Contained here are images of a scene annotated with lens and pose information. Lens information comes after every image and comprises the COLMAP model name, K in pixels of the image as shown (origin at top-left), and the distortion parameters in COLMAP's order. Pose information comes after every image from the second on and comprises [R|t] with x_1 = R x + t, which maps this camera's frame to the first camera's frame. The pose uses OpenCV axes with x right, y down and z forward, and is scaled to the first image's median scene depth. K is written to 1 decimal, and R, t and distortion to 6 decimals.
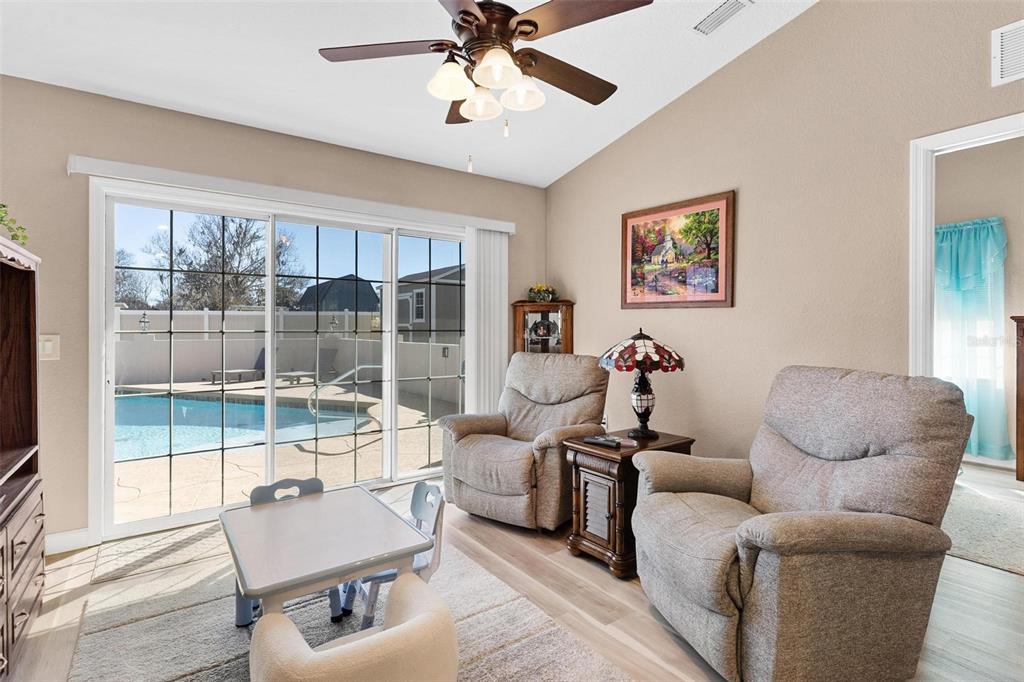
lens RADIAL K [[498.5, 0, 510.2], [0, 498.5, 331.9], [0, 0, 1]] dist [-0.003549, -0.000045]
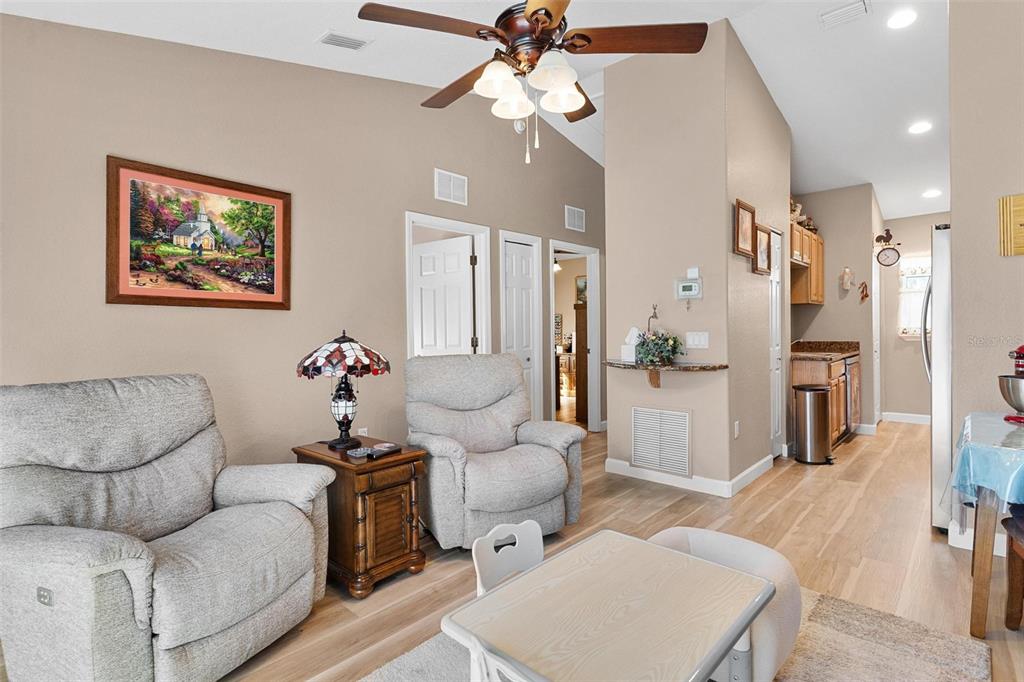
lens RADIAL K [[498.5, 0, 514.9], [0, 498.5, 335.3], [0, 0, 1]] dist [-0.003549, -0.000045]
pose [[-0.189132, -0.012550, 0.981871, -0.585980], [0.013807, 0.999785, 0.015438, -0.008062], [-0.981855, 0.016477, -0.188918, 0.702559]]
